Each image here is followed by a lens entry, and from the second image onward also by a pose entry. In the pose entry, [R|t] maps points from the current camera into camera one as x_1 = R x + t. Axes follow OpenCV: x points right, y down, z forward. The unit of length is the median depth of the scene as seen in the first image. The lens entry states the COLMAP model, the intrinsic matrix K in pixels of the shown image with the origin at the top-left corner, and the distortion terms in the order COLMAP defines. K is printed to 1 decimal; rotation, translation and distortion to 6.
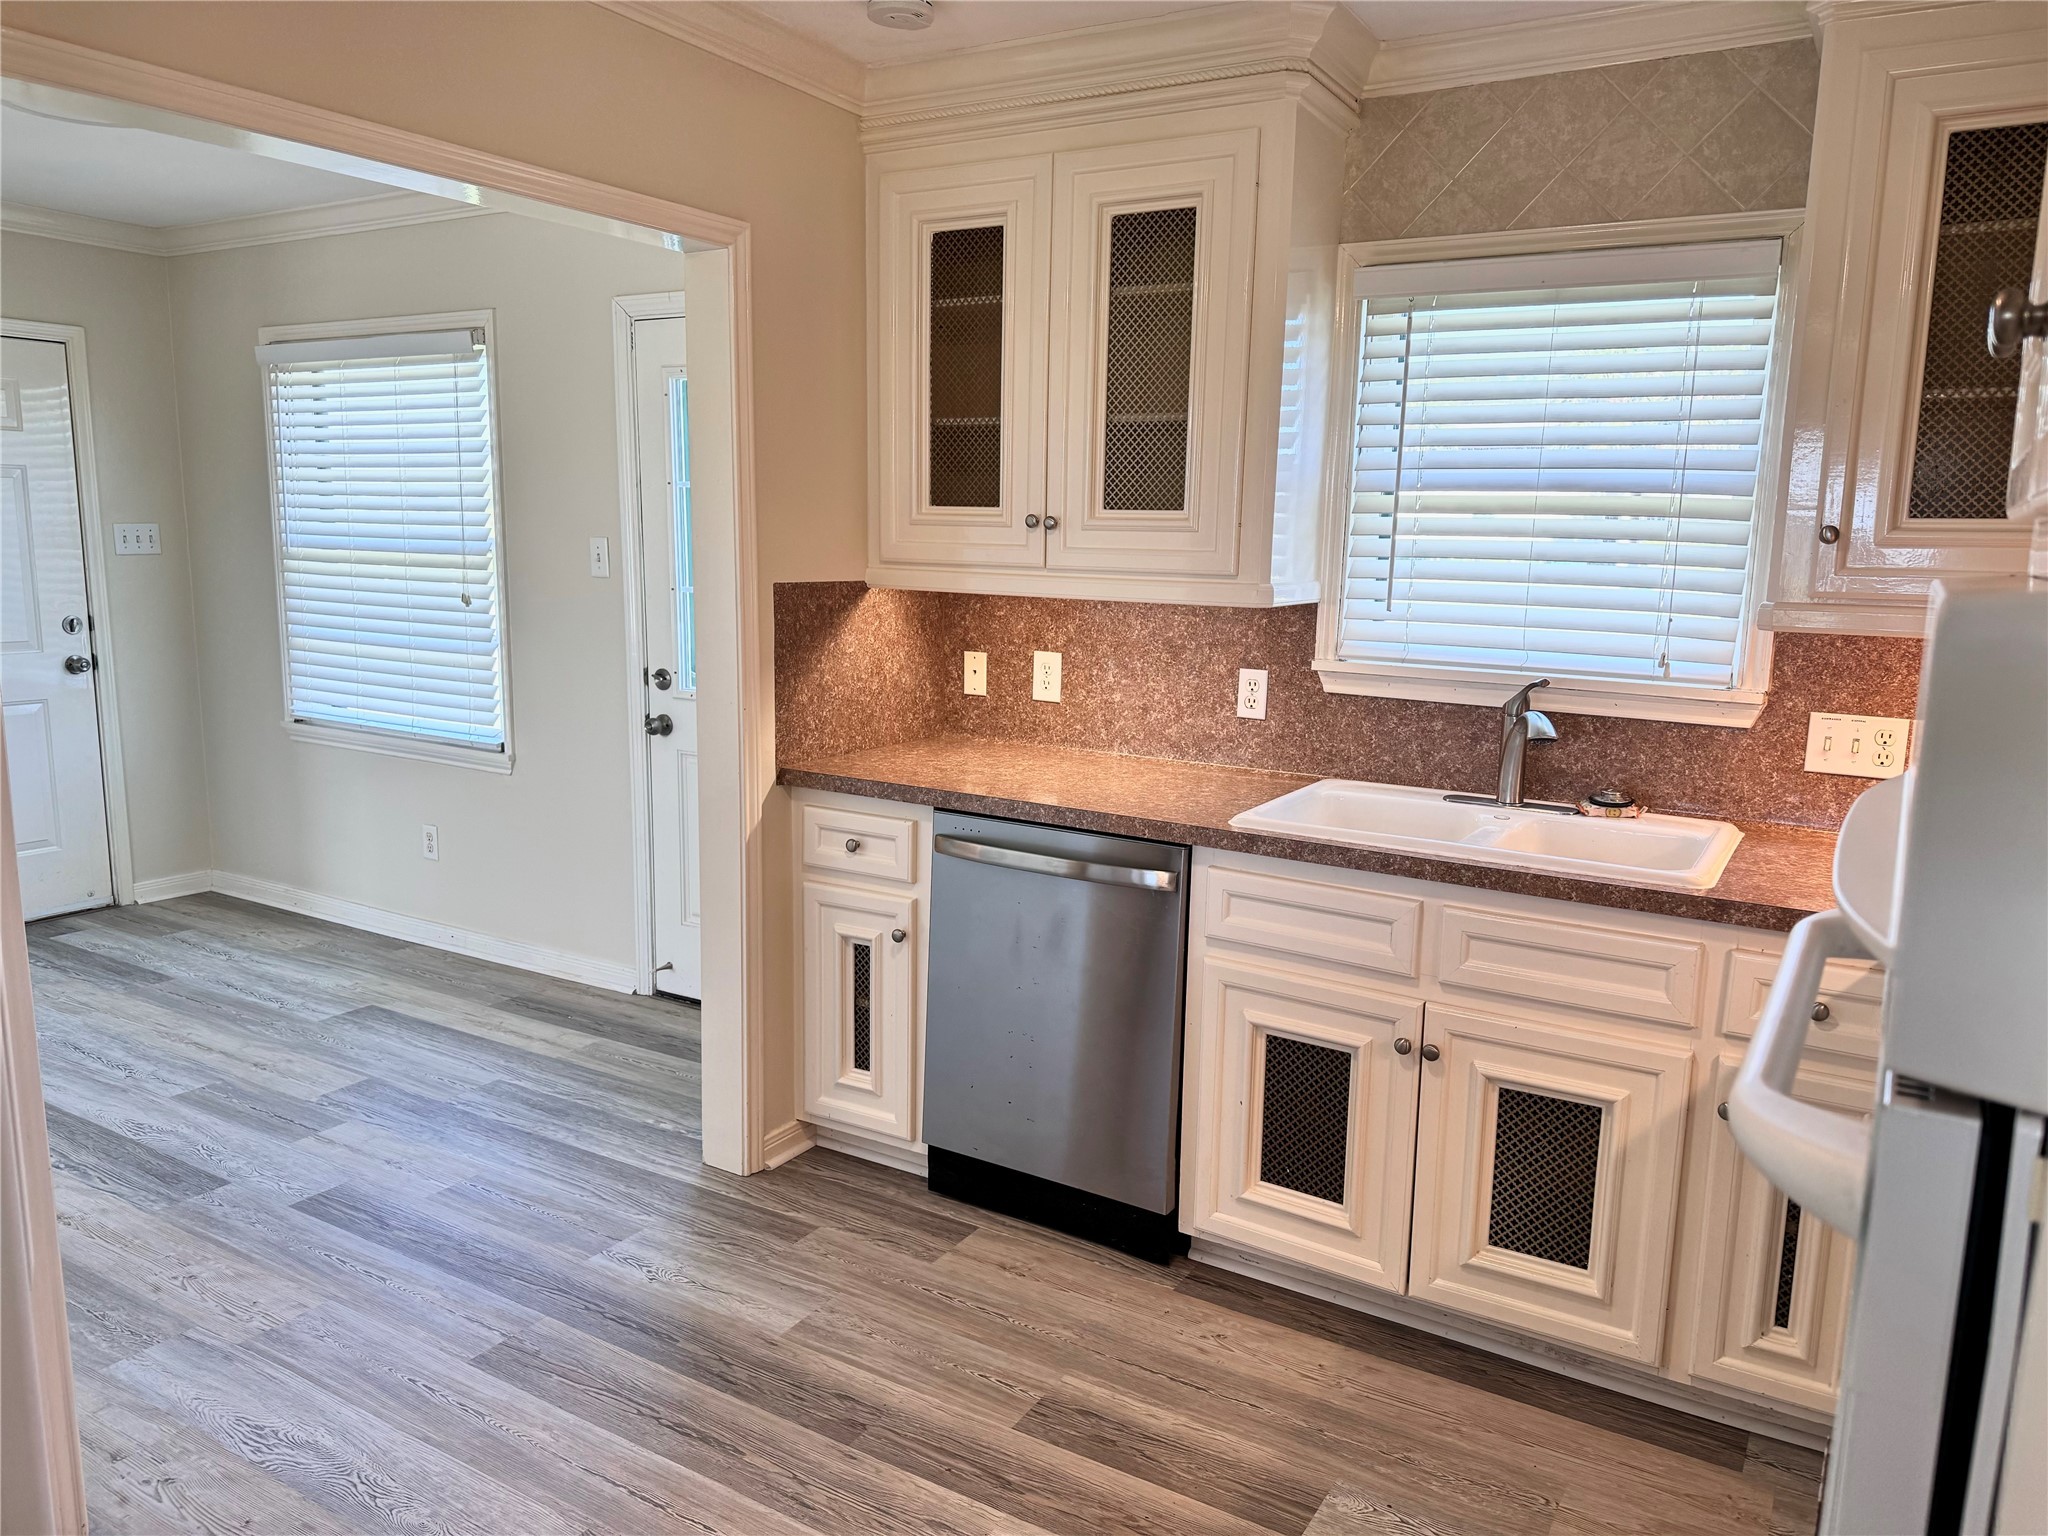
lens RADIAL K [[1450.7, 0, 1024.0], [0, 1450.7, 768.0], [0, 0, 1]] dist [-0.000677, -0.001248]
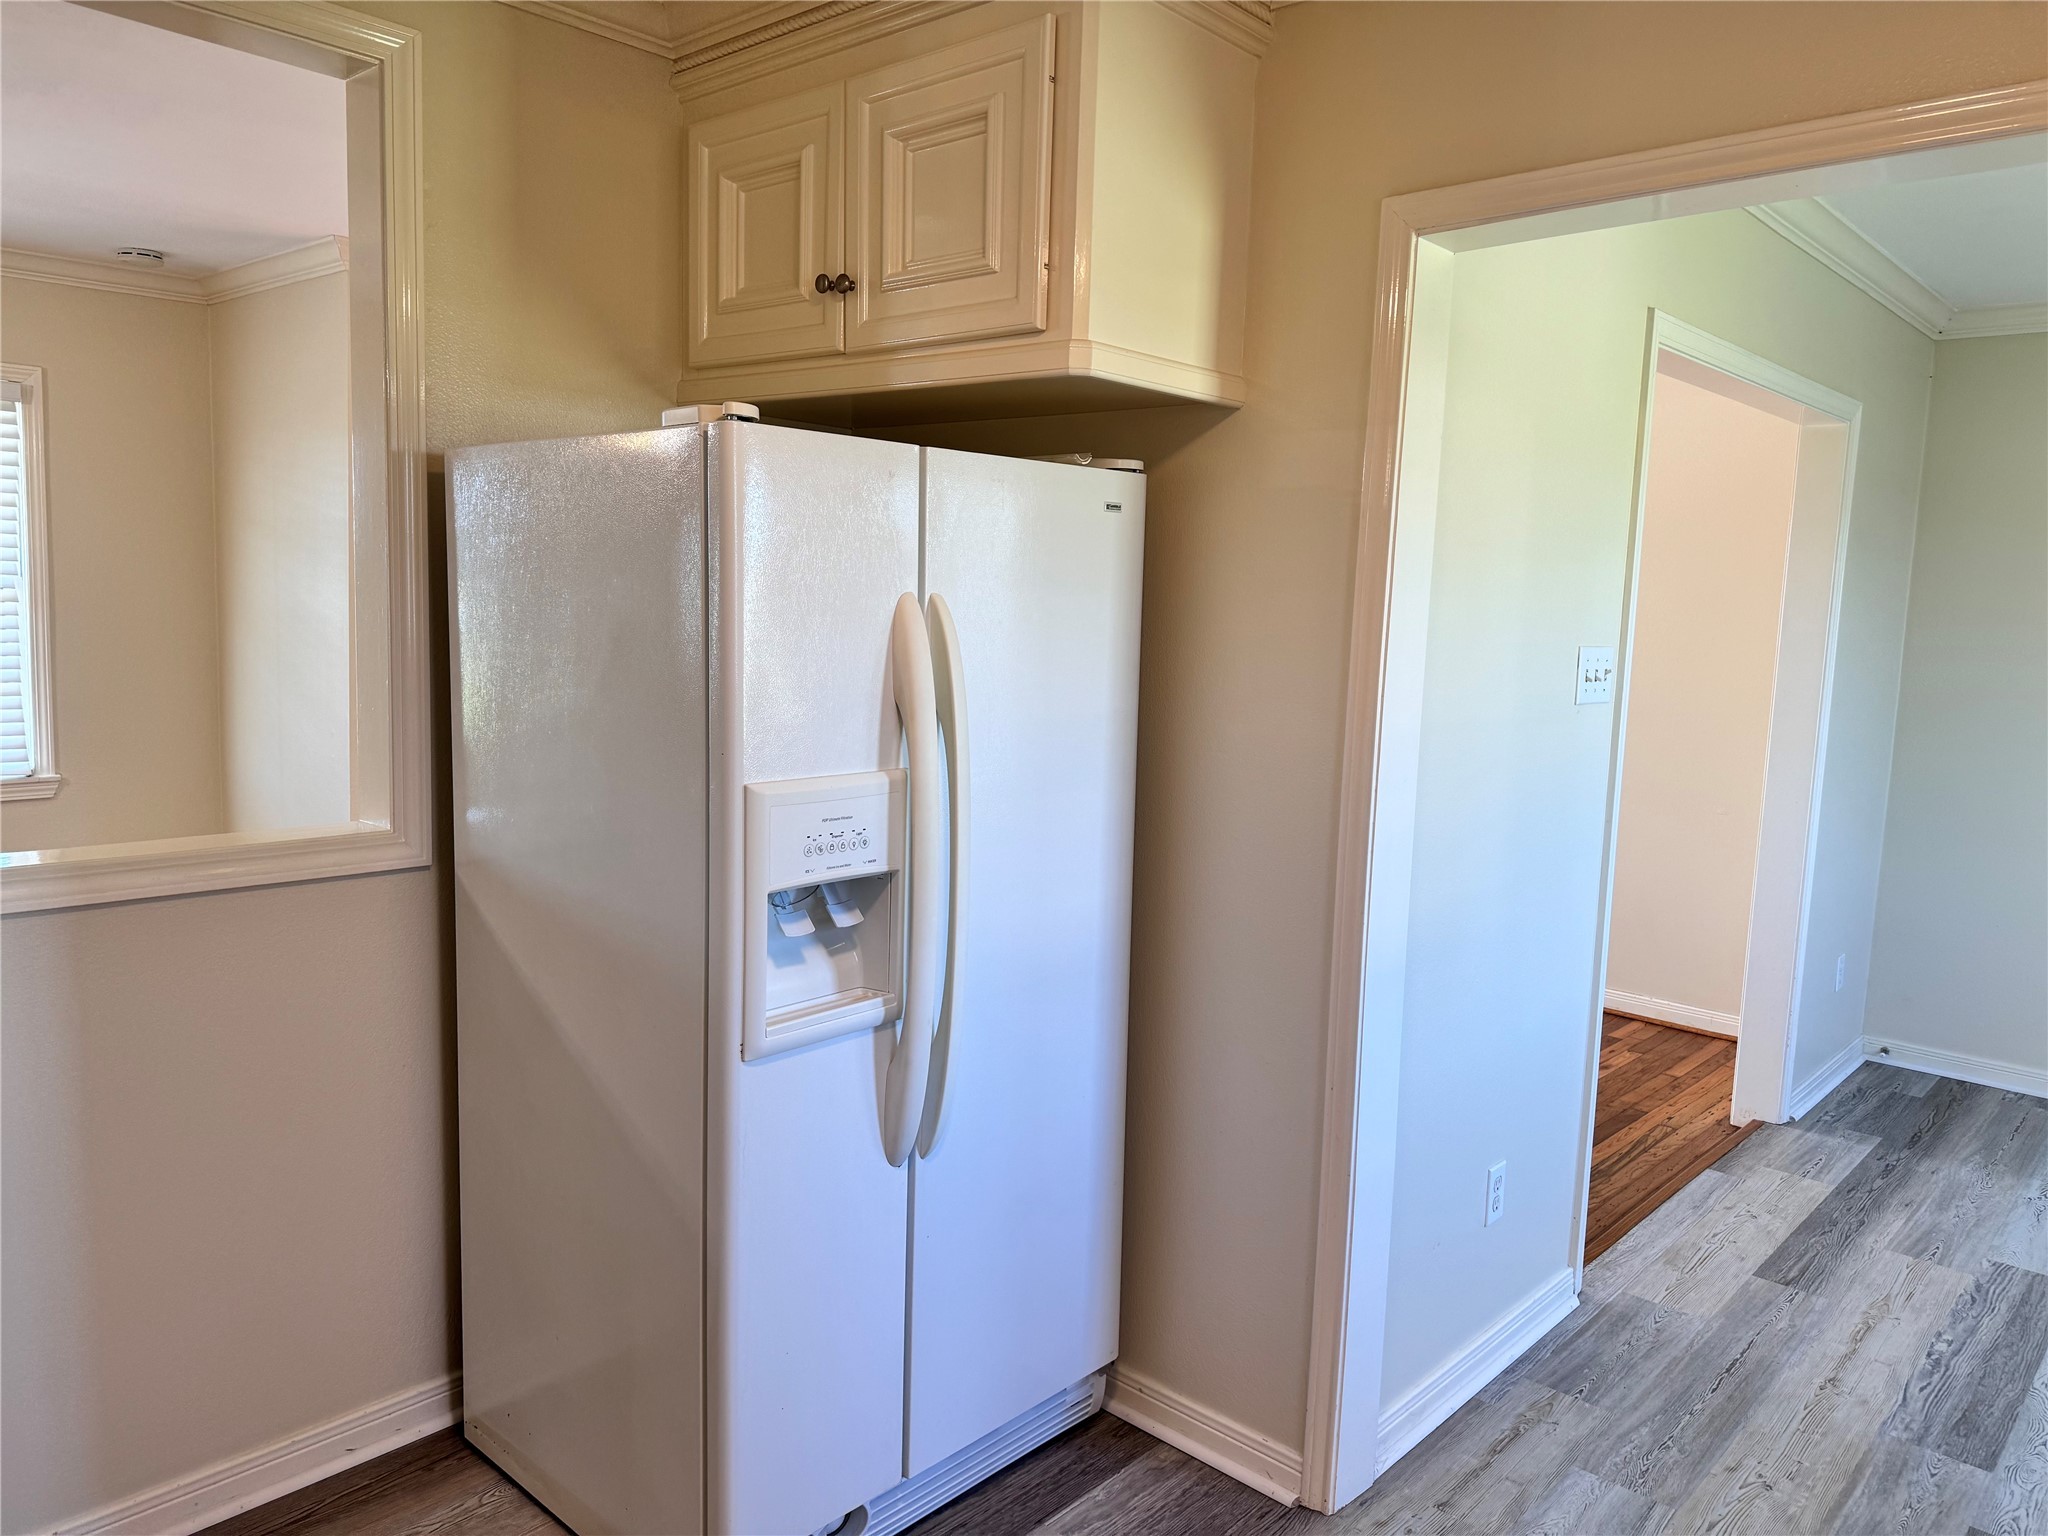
lens RADIAL K [[1450.7, 0, 1024.0], [0, 1450.7, 768.0], [0, 0, 1]] dist [-0.000677, -0.001248]
pose [[-0.200434, 0.086474, -0.975883, 0.216556], [-0.202791, 0.970862, 0.127680, -0.058659], [0.958489, 0.223492, -0.177058, 0.405610]]
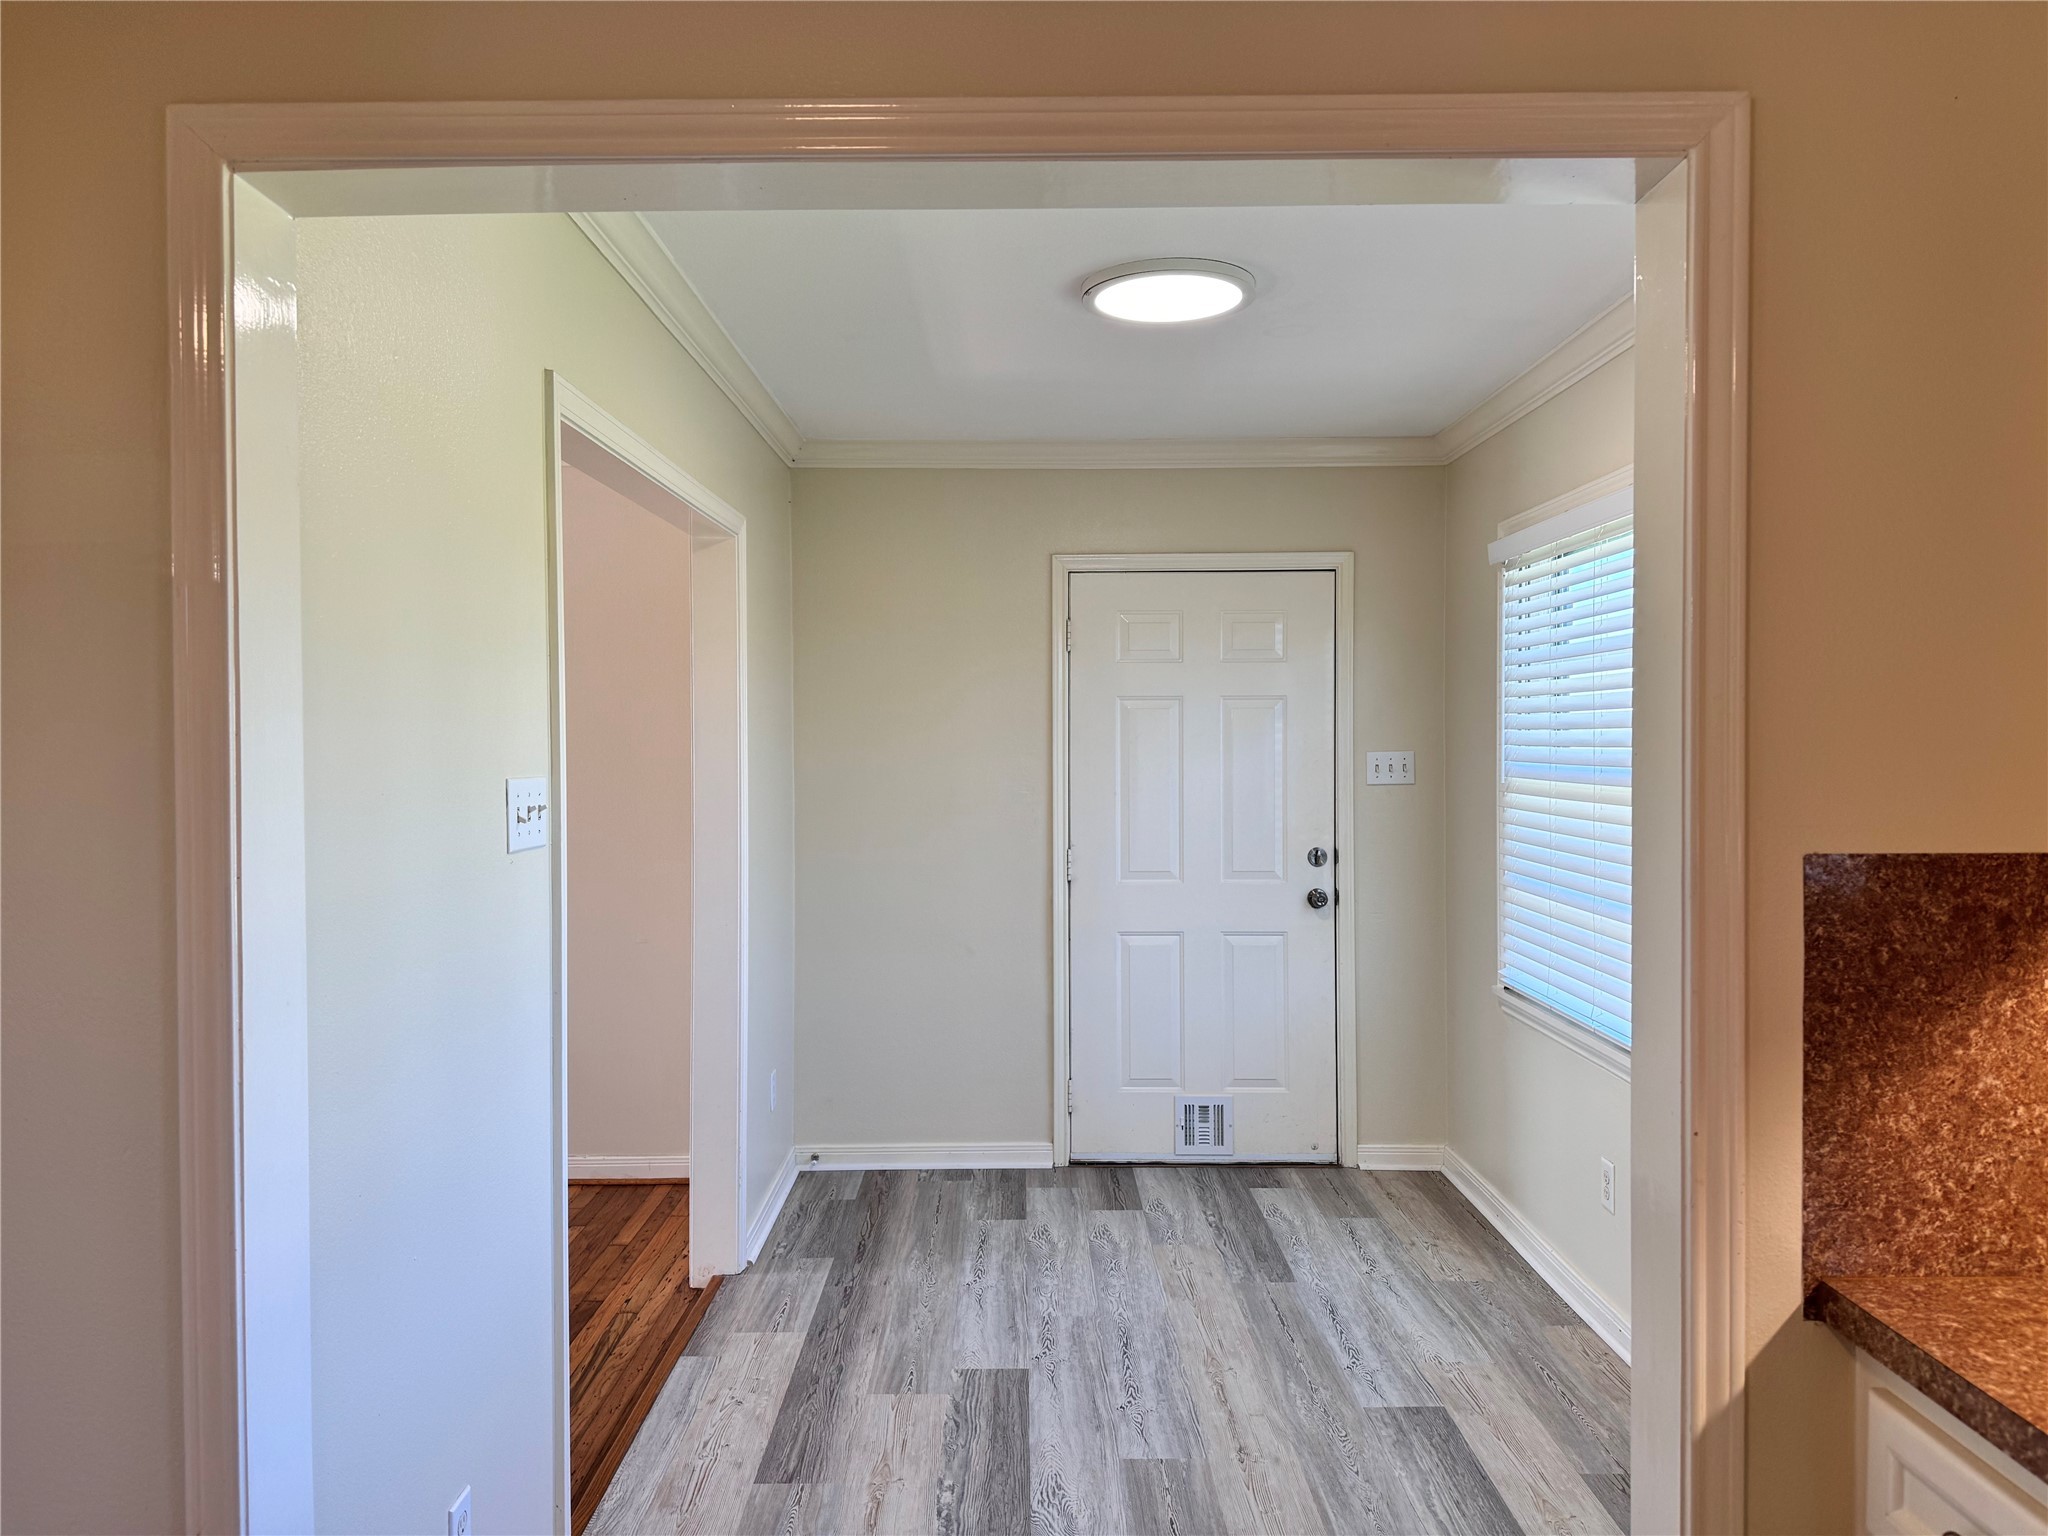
lens RADIAL K [[1425.6, 0, 1026.8], [0, 1425.6, 746.9], [0, 0, 1]] dist [0.047707, -0.071728]
pose [[0.522589, -0.021823, -0.852306, 0.055569], [-0.123467, 0.987198, -0.100981, -0.062108], [0.843598, 0.158003, 0.513204, 0.411549]]
